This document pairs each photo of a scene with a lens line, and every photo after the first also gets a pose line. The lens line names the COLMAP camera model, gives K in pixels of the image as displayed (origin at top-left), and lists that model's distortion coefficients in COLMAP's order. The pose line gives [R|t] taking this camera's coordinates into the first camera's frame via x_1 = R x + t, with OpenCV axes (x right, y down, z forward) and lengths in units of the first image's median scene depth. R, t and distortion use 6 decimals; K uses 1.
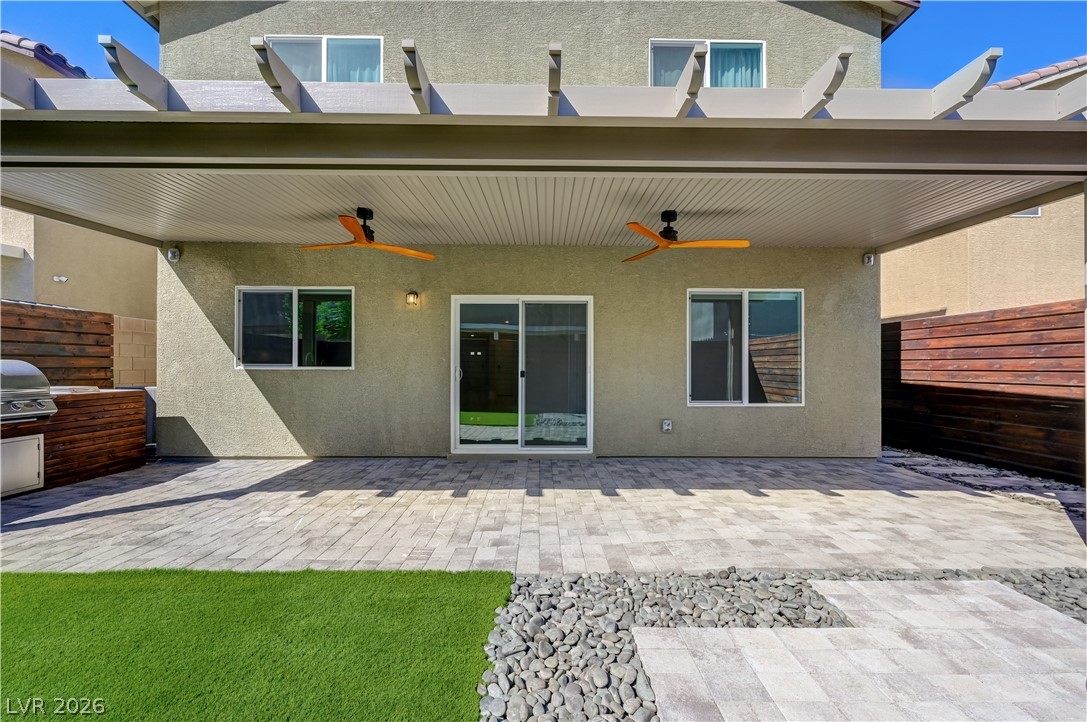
lens RADIAL K [[428.3, 0, 549.1], [0, 428.3, 365.1], [0, 0, 1]] dist [0.000111, -0.000004]
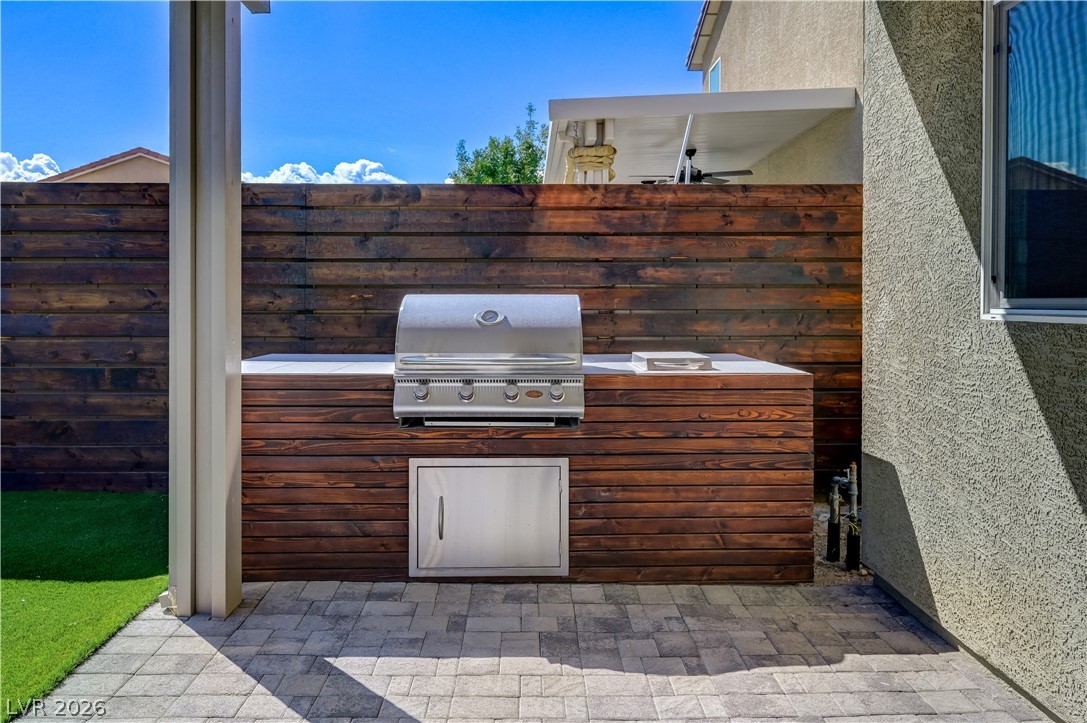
lens RADIAL K [[818.5, 0, 542.1], [0, 818.5, 305.4], [0, 0, 1]] dist [-0.003843, -0.002707]
pose [[0.005793, -0.000903, -0.999983, -0.243536], [0.001500, 0.999998, -0.000894, 0.000862], [0.999982, -0.001495, 0.005795, 0.729680]]
